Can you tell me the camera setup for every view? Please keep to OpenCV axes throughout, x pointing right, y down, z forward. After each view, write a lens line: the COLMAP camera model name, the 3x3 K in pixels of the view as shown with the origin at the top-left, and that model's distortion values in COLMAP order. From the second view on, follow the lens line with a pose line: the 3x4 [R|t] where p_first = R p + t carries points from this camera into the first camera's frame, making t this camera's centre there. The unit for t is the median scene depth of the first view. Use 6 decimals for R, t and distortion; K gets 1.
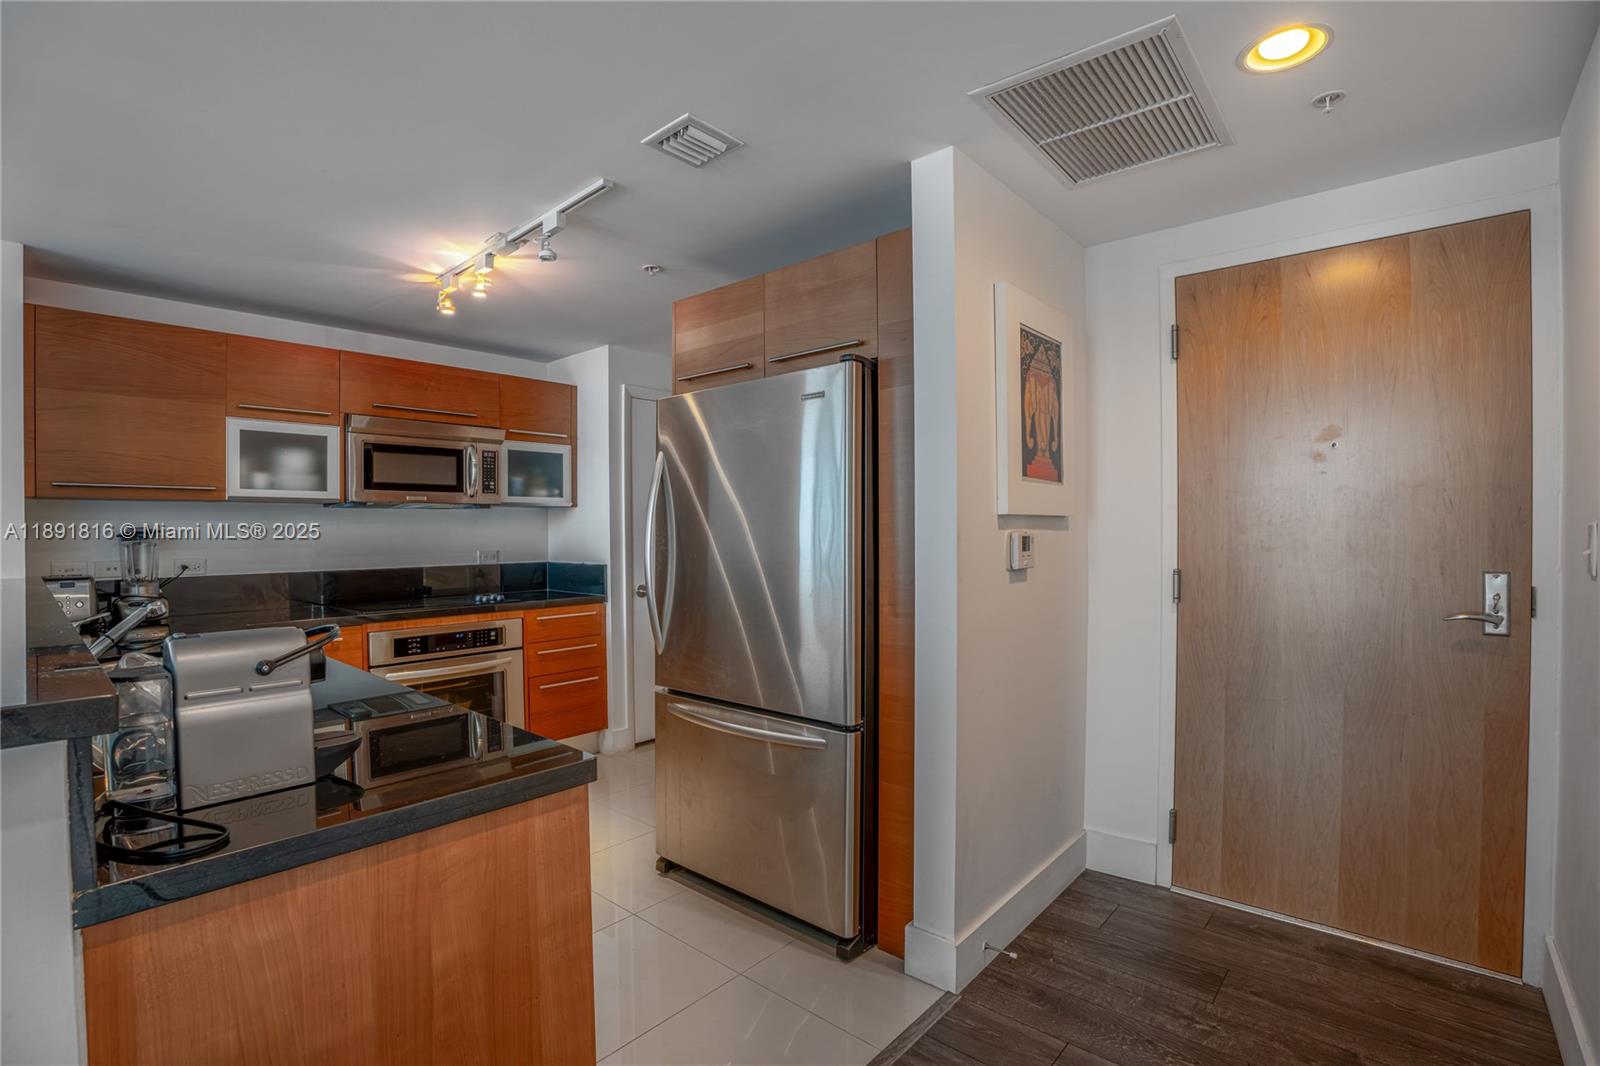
lens RADIAL K [[733.5, 0, 798.6], [0, 733.5, 534.7], [0, 0, 1]] dist [-0.003612, -0.000100]
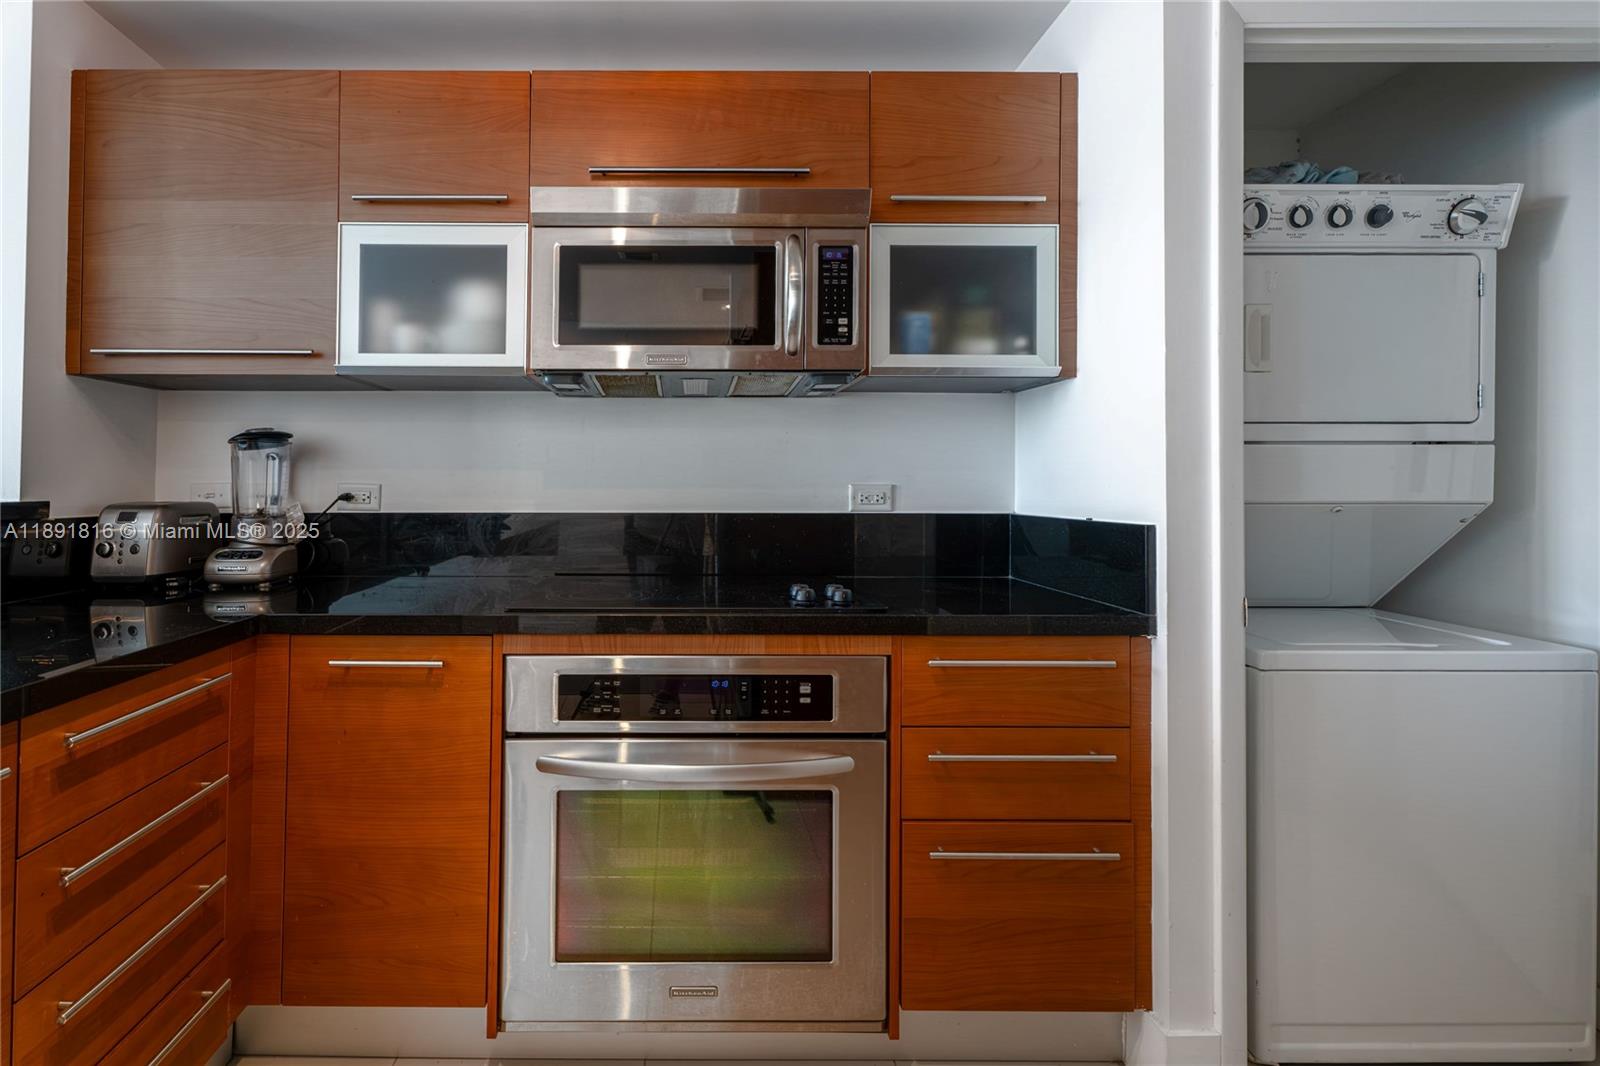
lens RADIAL K [[733.5, 0, 719.8], [0, 733.5, 474.6], [0, 0, 1]] dist [-0.003612, -0.000100]
pose [[0.646781, -0.003180, -0.762669, -0.131848], [-0.009118, 0.999888, -0.011902, 0.022905], [0.762621, 0.014652, 0.646679, 0.630908]]
